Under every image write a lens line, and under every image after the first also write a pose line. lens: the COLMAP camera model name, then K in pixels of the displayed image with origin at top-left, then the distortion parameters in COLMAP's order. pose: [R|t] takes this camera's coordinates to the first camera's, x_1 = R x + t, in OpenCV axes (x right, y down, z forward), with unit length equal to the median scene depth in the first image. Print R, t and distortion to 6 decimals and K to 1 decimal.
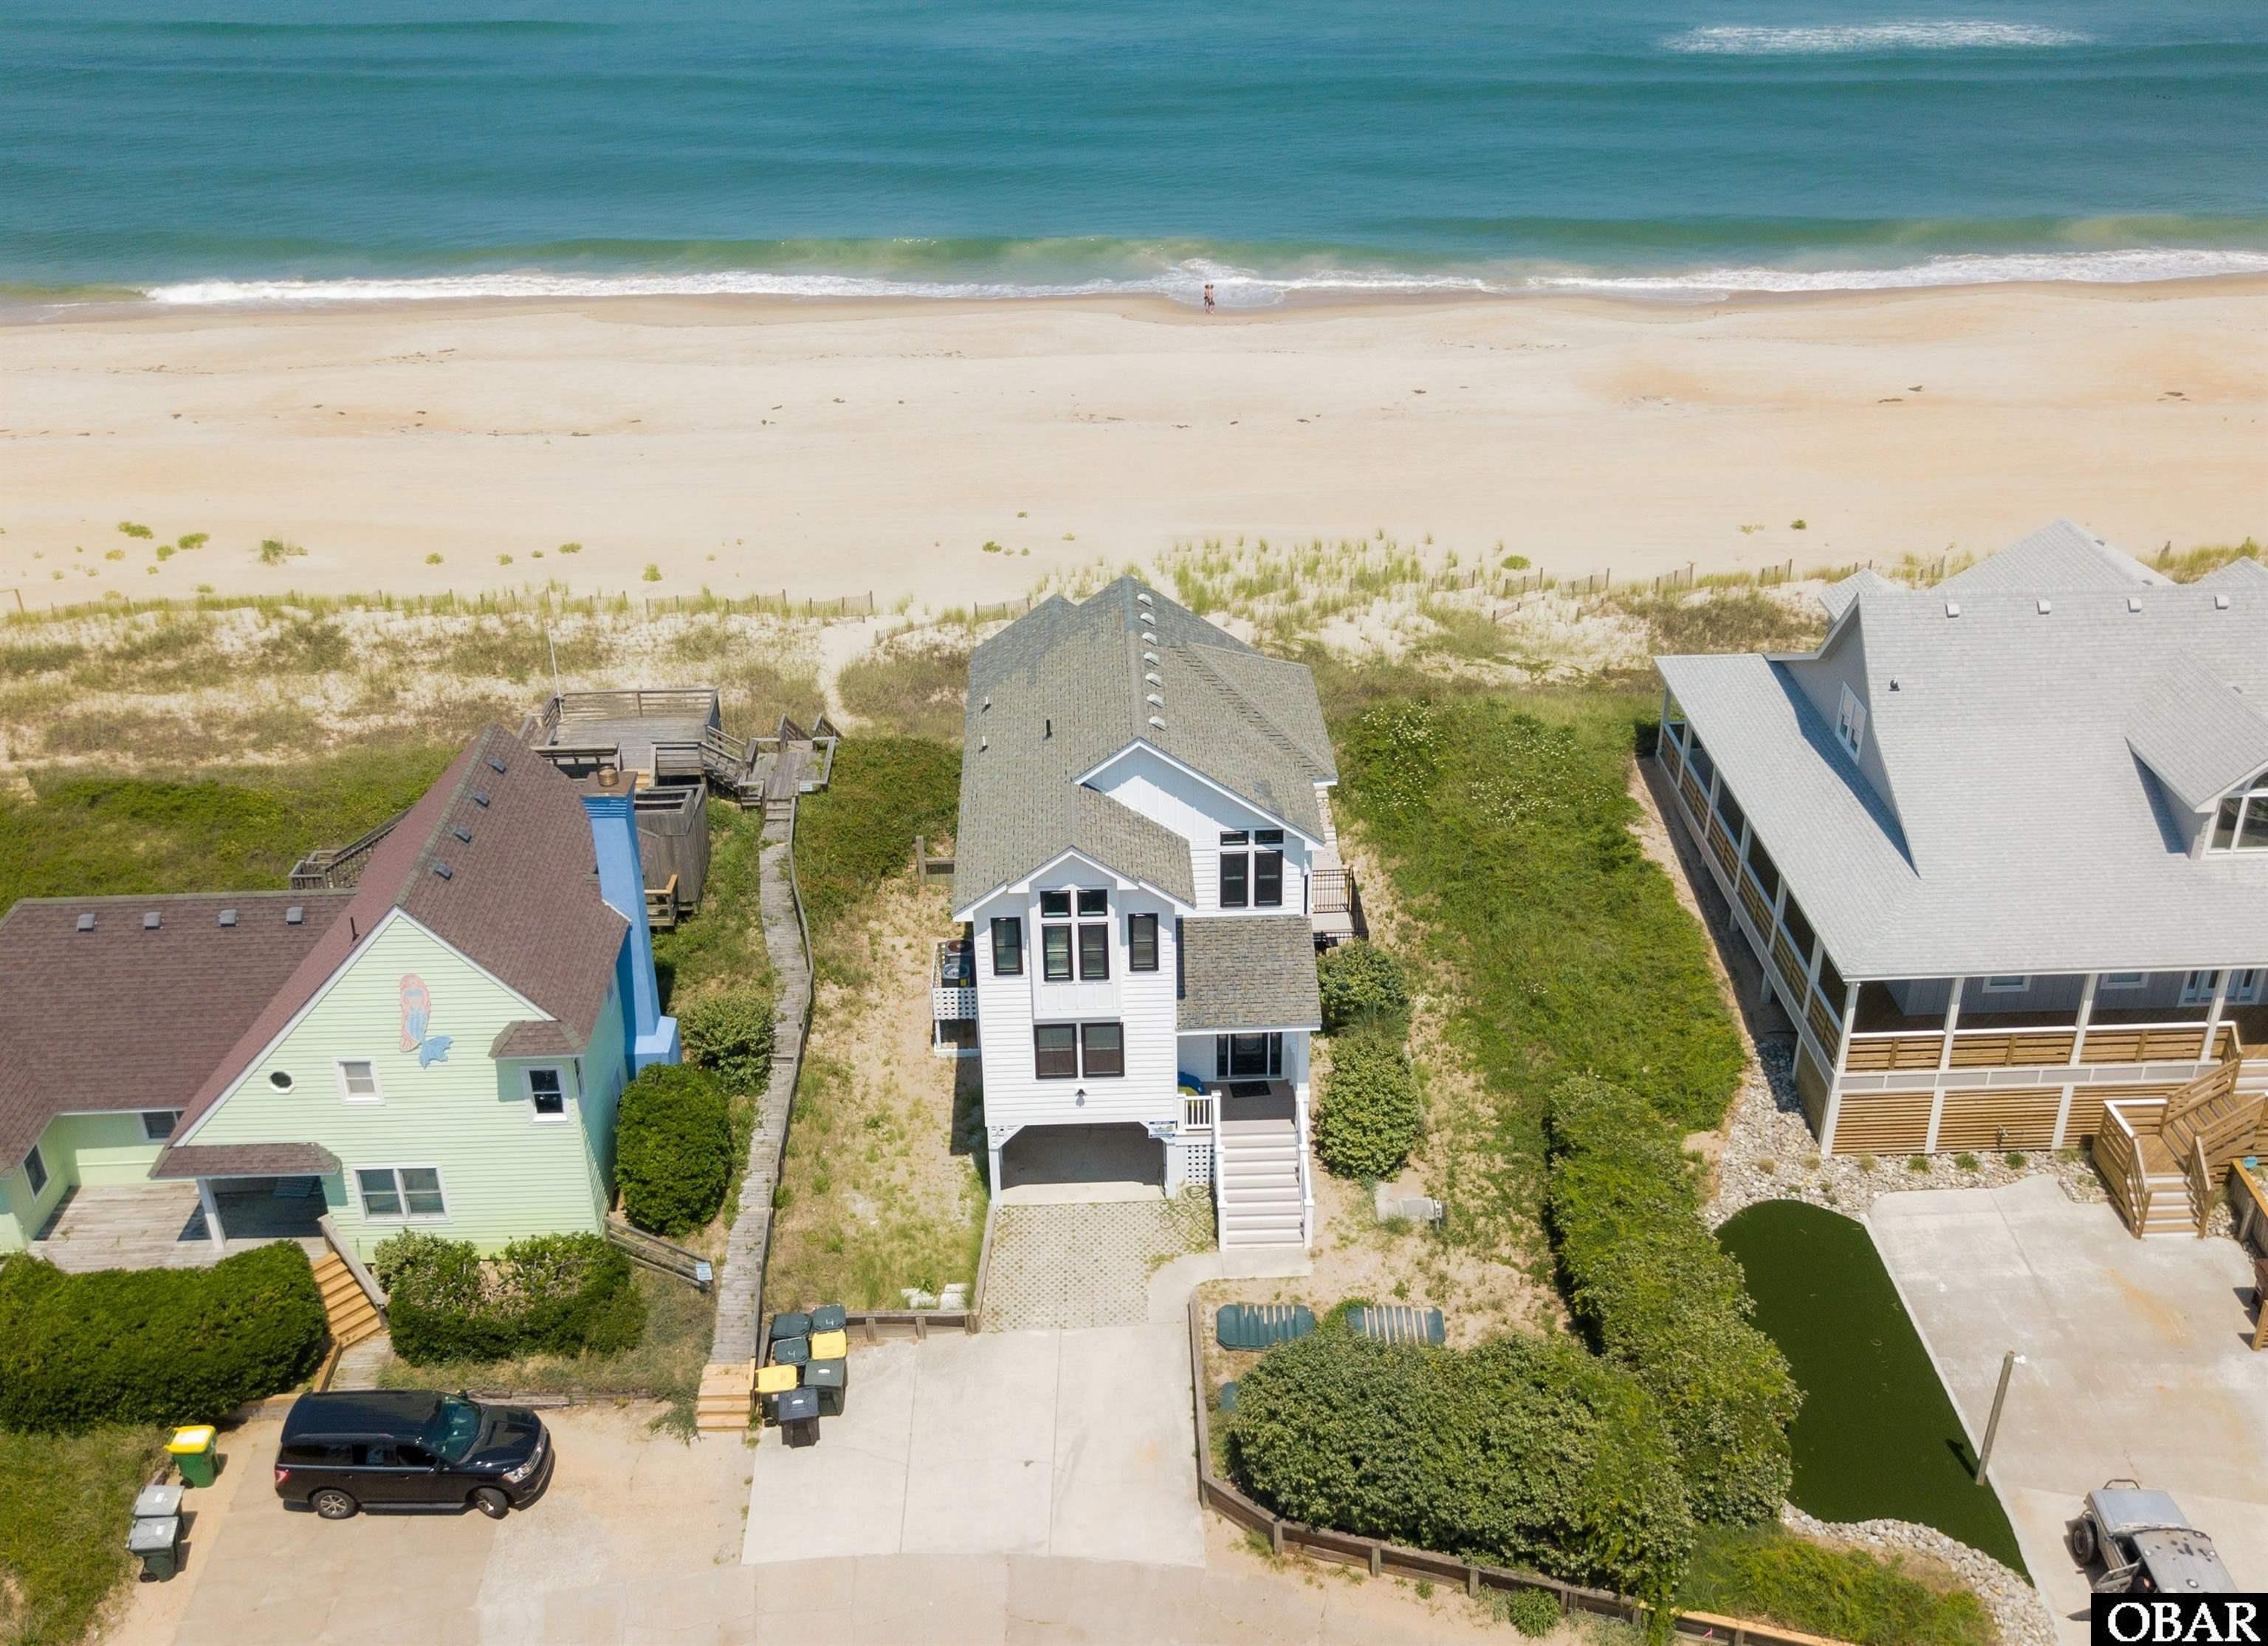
lens RADIAL K [[2176.0, 0, 1111.1], [0, 2176.0, 822.5], [0, 0, 1]] dist [0.001426, -0.028530]
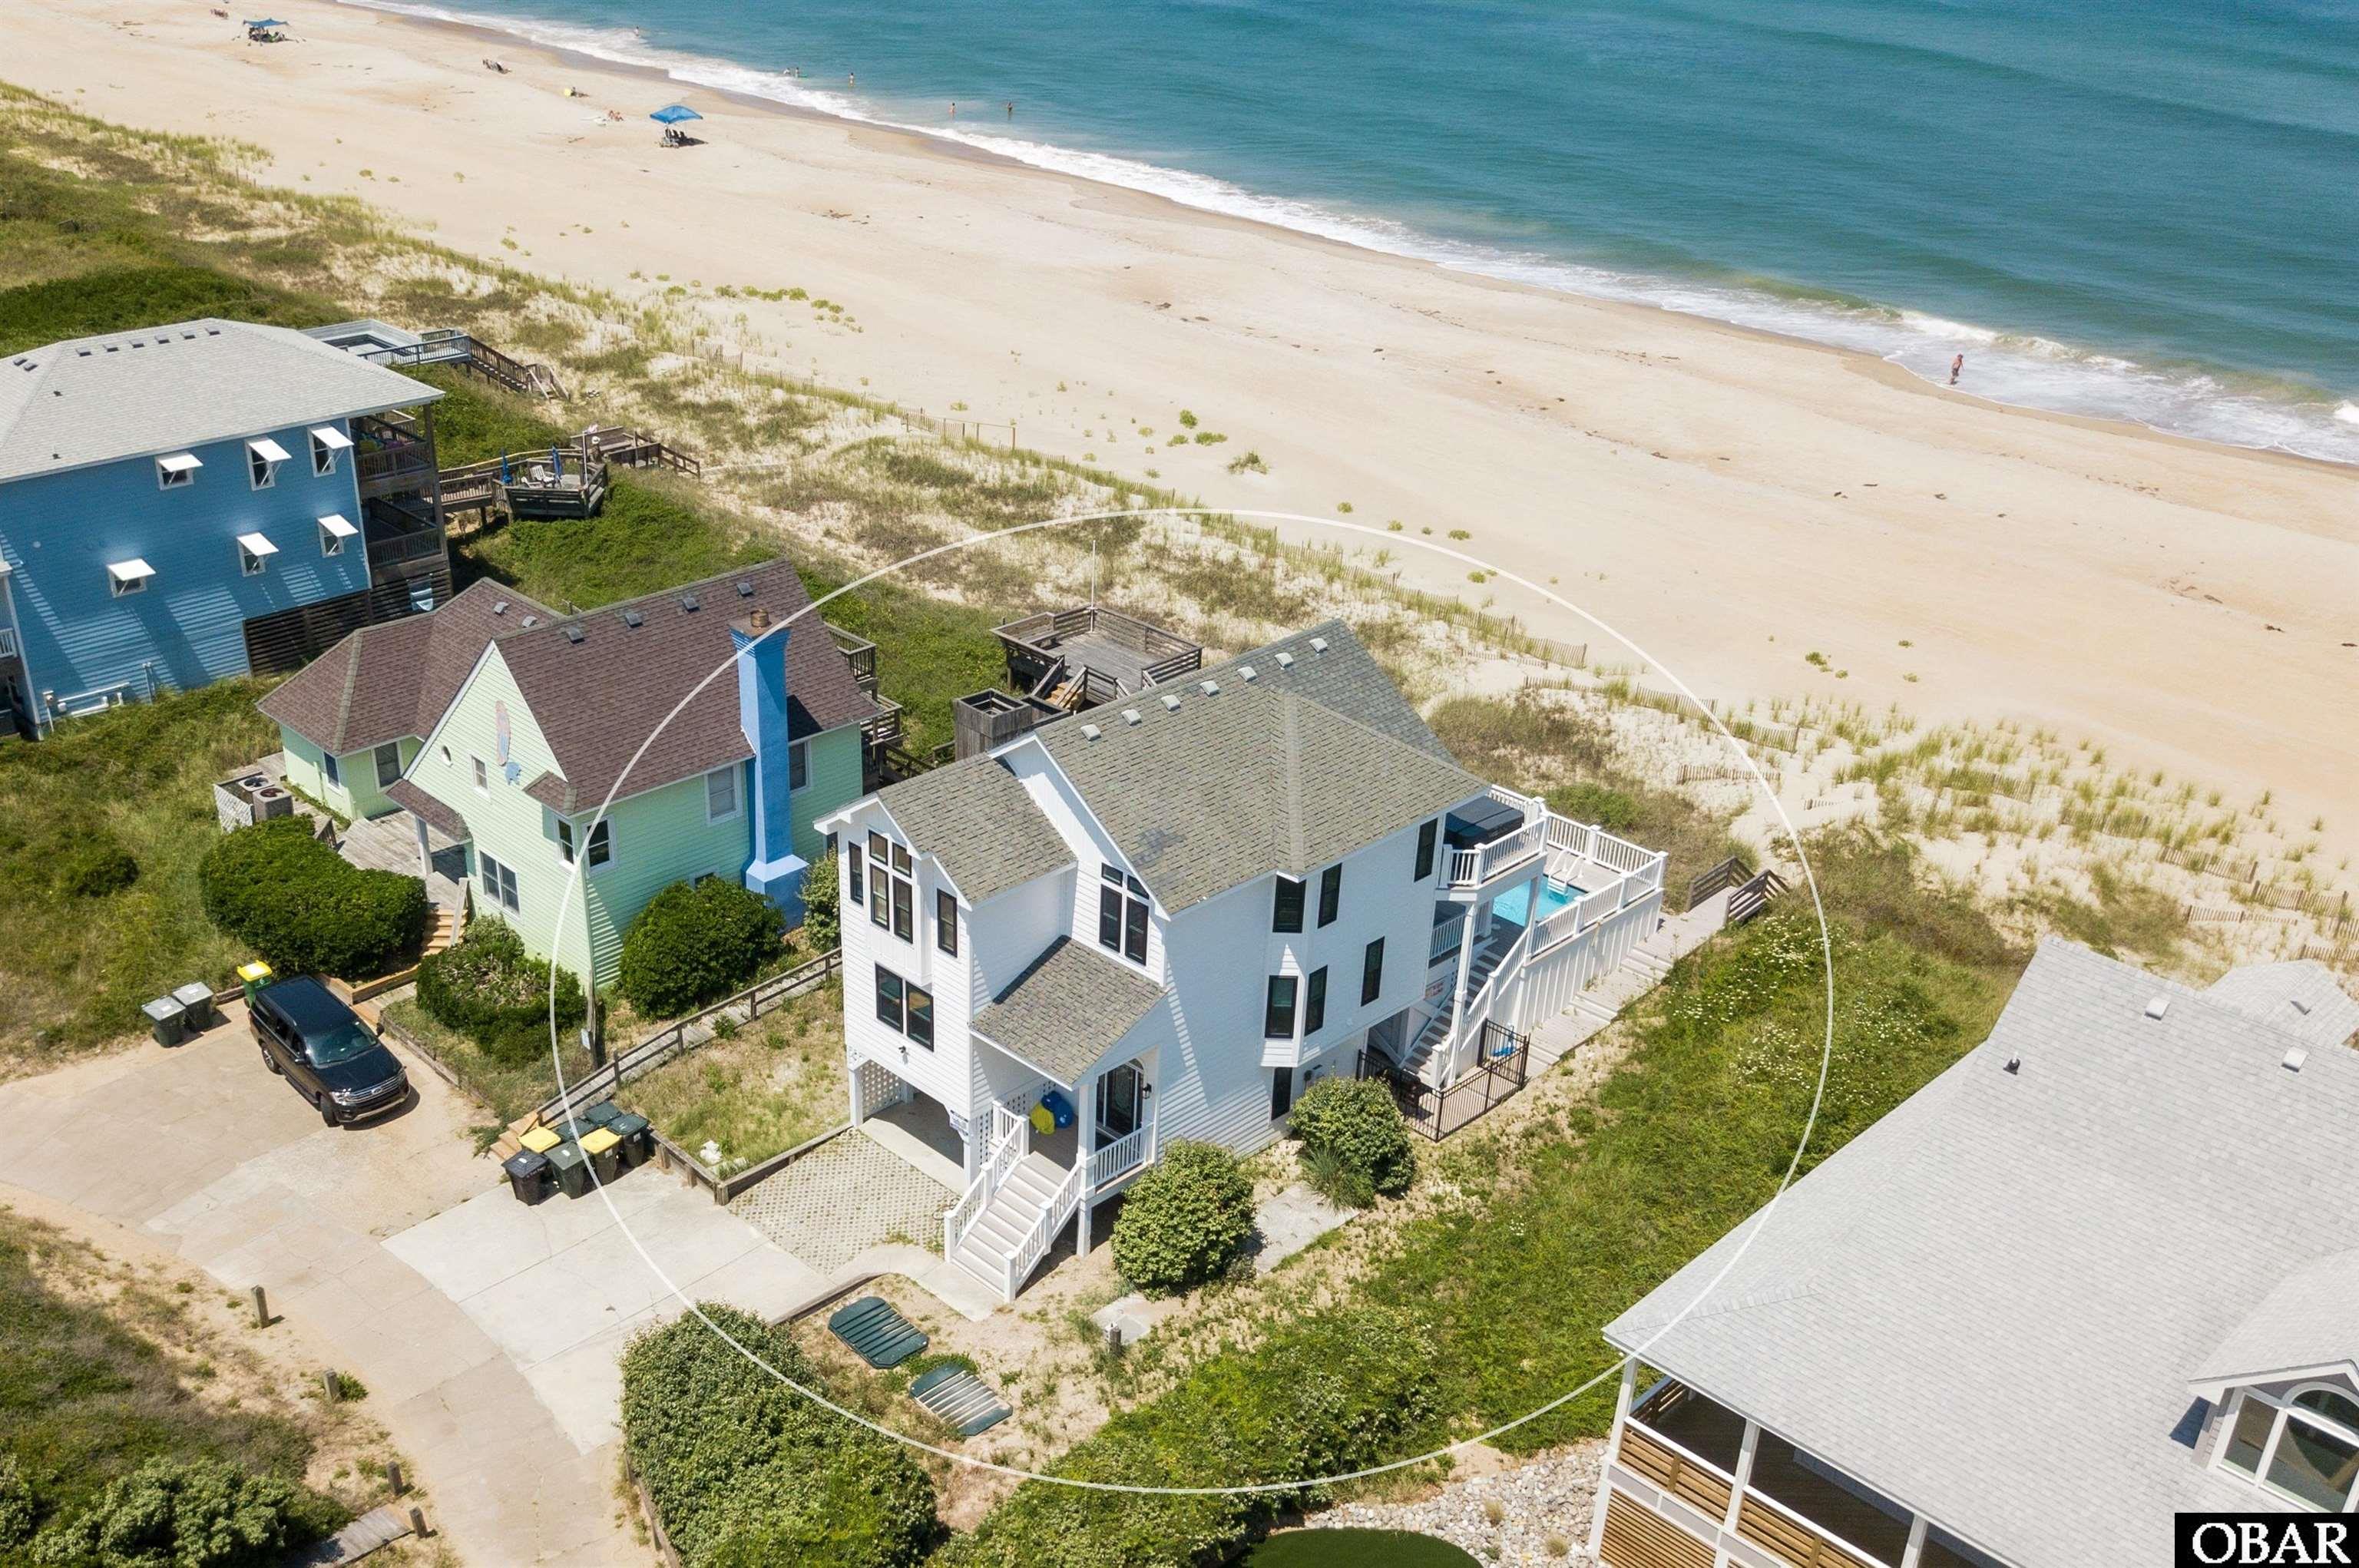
lens RADIAL K [[2197.4, 0, 1129.1], [0, 2197.4, 875.2], [0, 0, 1]] dist [0.008126, -0.011500]
pose [[0.691210, 0.368175, -0.621832, 0.644868], [-0.366854, 0.920134, 0.137011, -0.123528], [0.622613, 0.133418, 0.771073, 0.270019]]
